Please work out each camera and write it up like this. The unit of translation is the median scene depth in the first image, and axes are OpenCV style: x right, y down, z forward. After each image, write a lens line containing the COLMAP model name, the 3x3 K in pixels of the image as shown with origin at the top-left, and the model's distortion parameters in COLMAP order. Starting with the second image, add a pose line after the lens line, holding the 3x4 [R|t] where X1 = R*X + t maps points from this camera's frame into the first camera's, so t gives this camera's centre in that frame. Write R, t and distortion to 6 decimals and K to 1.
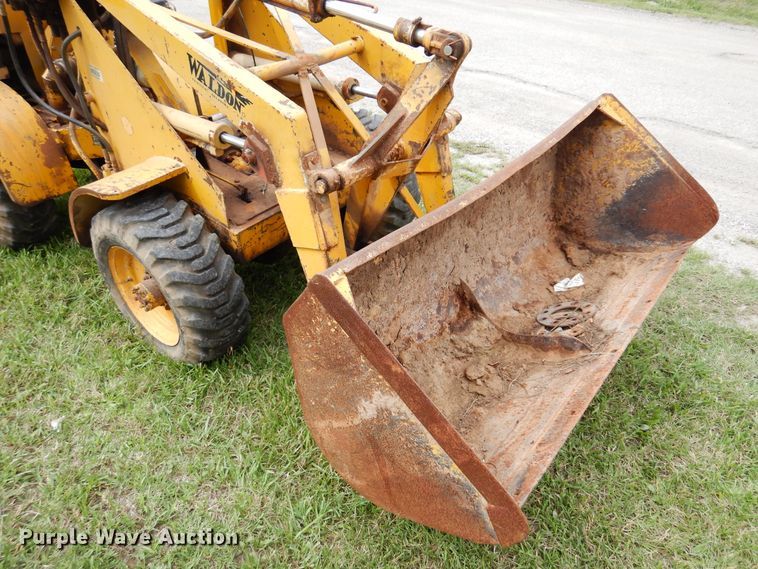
lens RADIAL K [[539.6, 0, 376.1], [0, 539.6, 285.0], [0, 0, 1]] dist [0.023691, -0.007906]
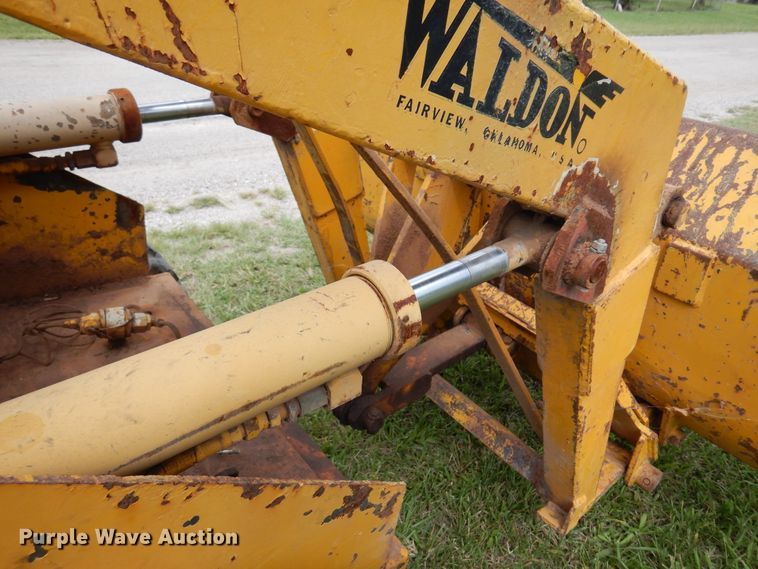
lens RADIAL K [[539.6, 0, 375.4], [0, 539.6, 287.0], [0, 0, 1]] dist [0.023691, -0.007906]
pose [[0.203234, -0.509851, 0.835911, -0.471535], [0.534390, 0.773122, 0.341628, -0.354138], [-0.820441, 0.377272, 0.429585, 0.845444]]
